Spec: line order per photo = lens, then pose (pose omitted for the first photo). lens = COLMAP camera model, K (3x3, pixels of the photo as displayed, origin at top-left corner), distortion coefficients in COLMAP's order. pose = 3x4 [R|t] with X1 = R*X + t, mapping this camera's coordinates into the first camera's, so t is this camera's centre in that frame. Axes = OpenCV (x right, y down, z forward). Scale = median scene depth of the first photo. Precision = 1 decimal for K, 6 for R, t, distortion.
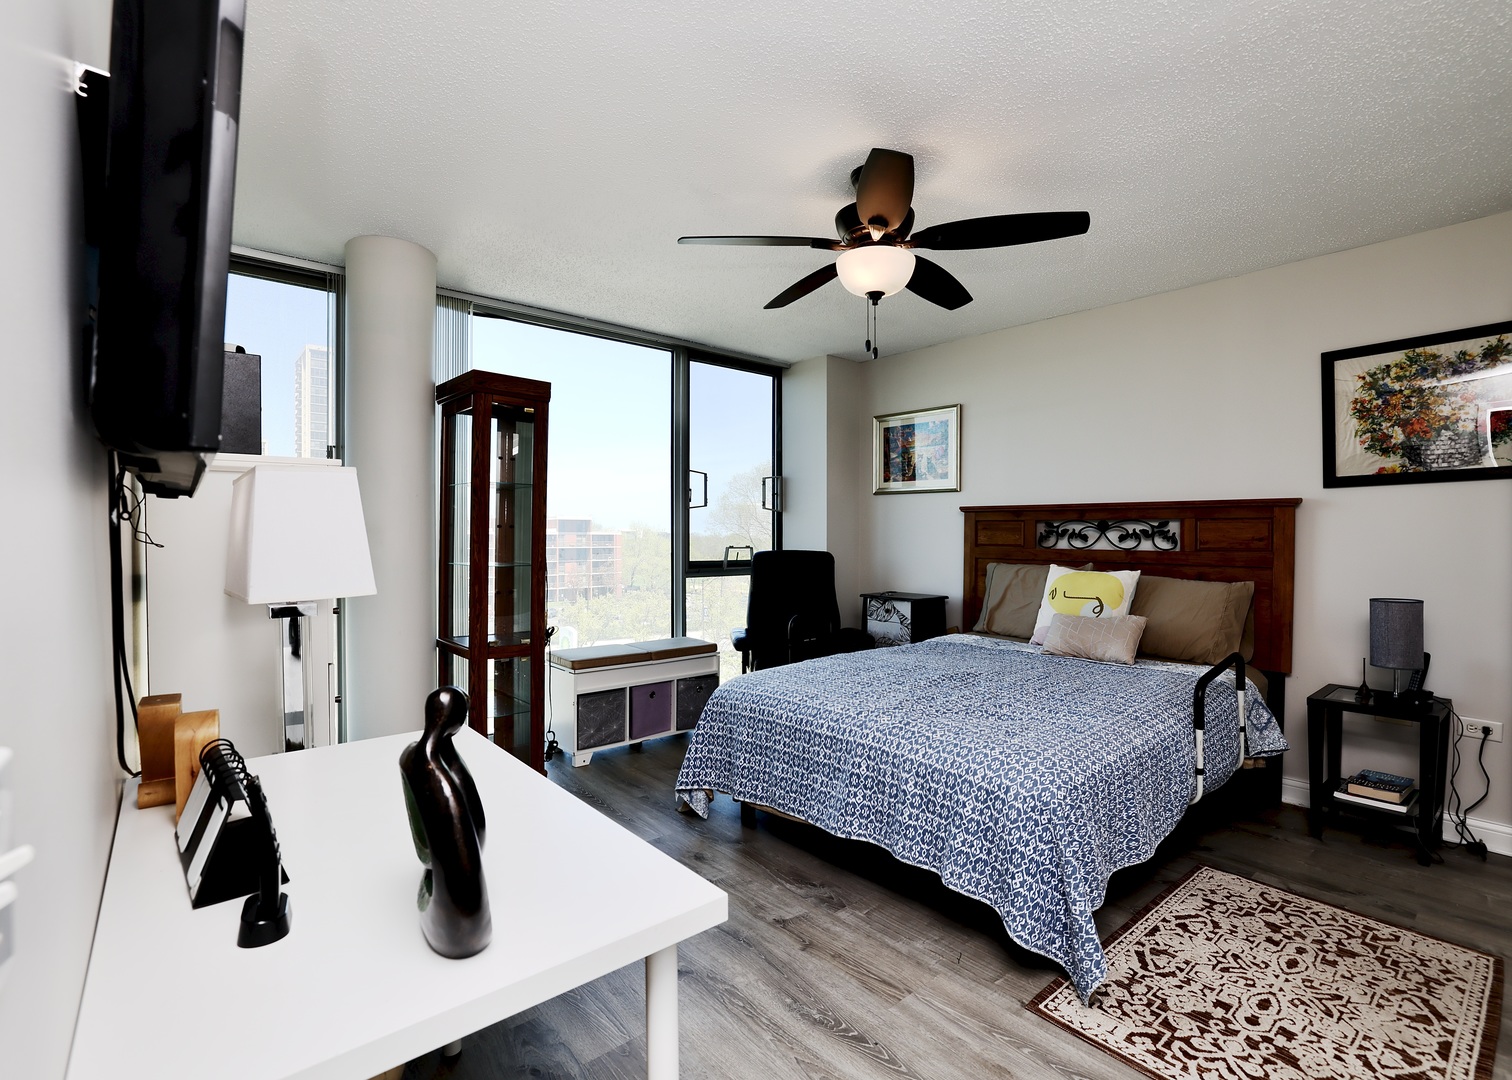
lens RADIAL K [[706.3, 0, 756.0], [0, 706.3, 540.0], [0, 0, 1]] dist [-0.000660, 0.000035]
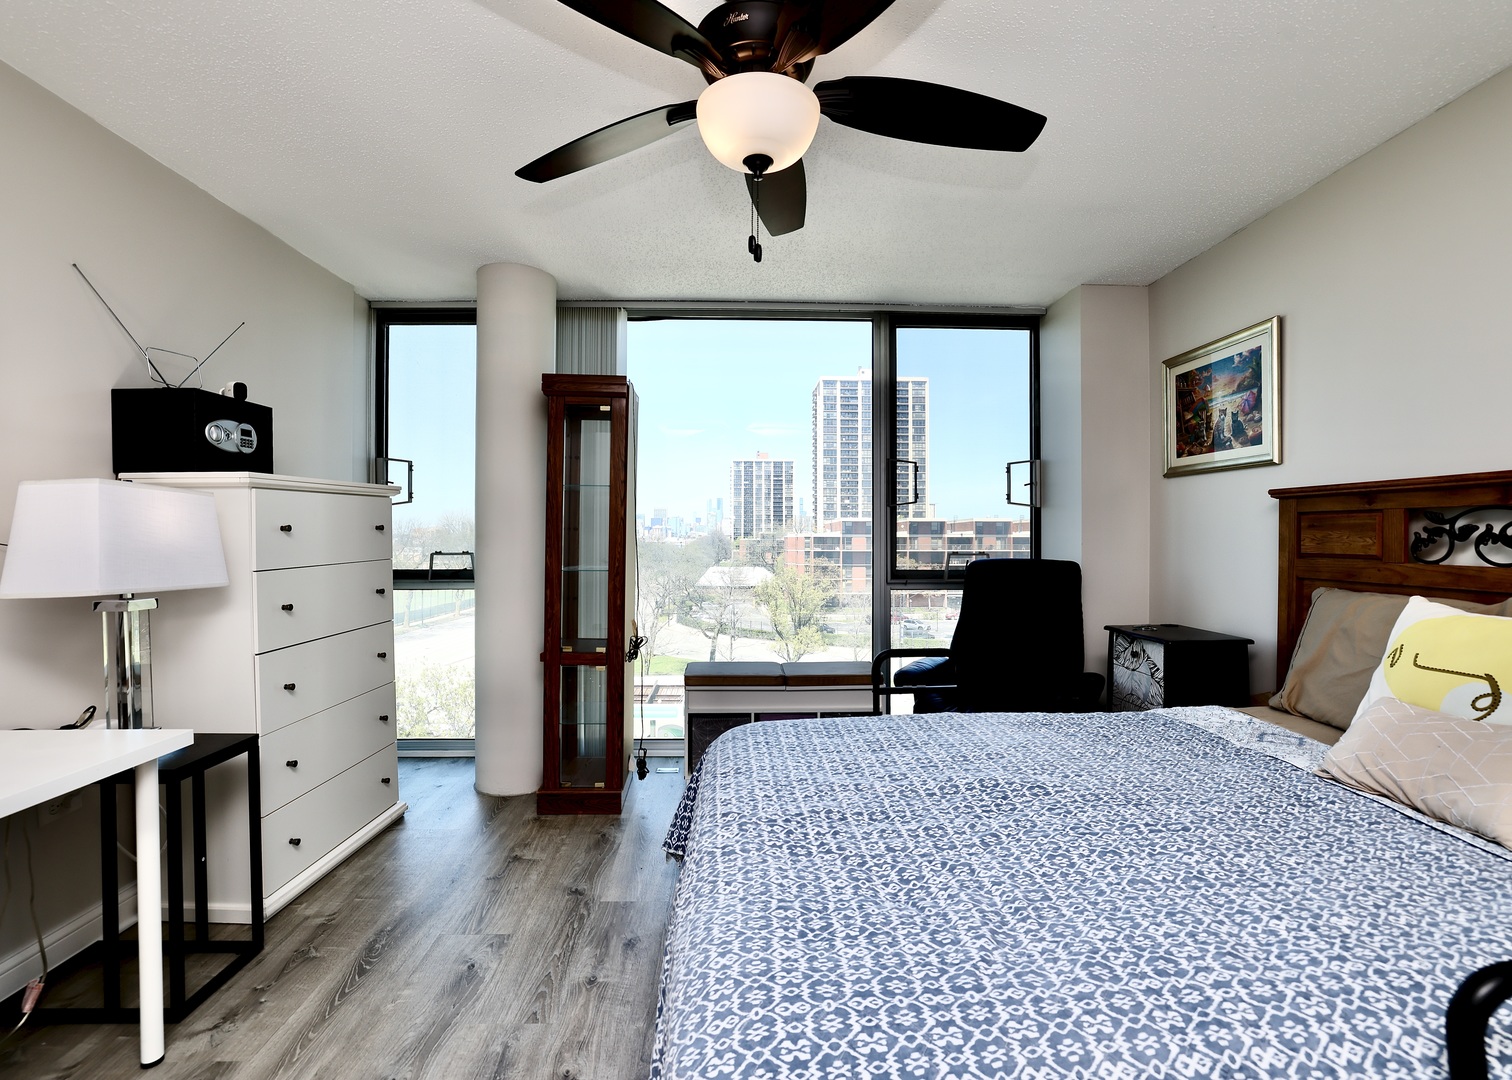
lens RADIAL K [[692.6, 0, 756.0], [0, 692.6, 540.0], [0, 0, 1]] dist [0.000349, 0.000542]
pose [[0.789636, 0.002031, -0.613573, 0.353555], [-0.005101, 0.999982, -0.003255, -0.001477], [0.613555, 0.005700, 0.789631, 0.329826]]
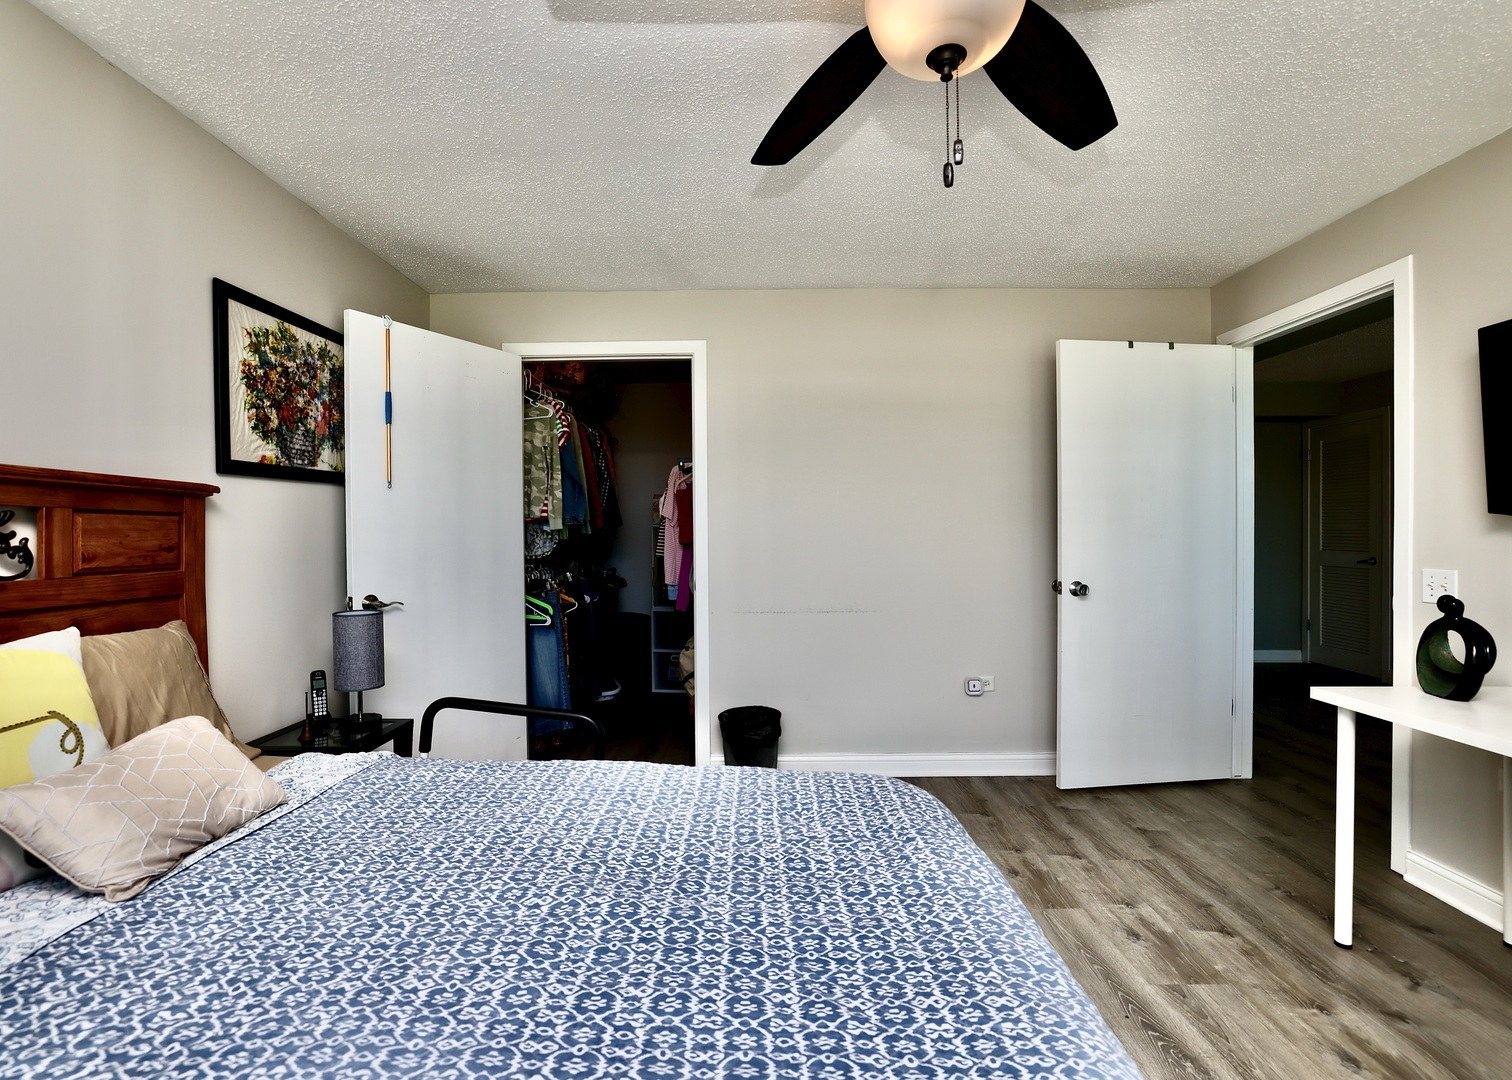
lens RADIAL K [[692.6, 0, 756.0], [0, 692.6, 540.0], [0, 0, 1]] dist [0.000349, 0.000542]
pose [[-0.769769, -0.002564, 0.638317, -0.033358], [0.012006, 0.999757, 0.018494, -0.011080], [-0.638210, 0.021900, -0.769551, 0.957607]]
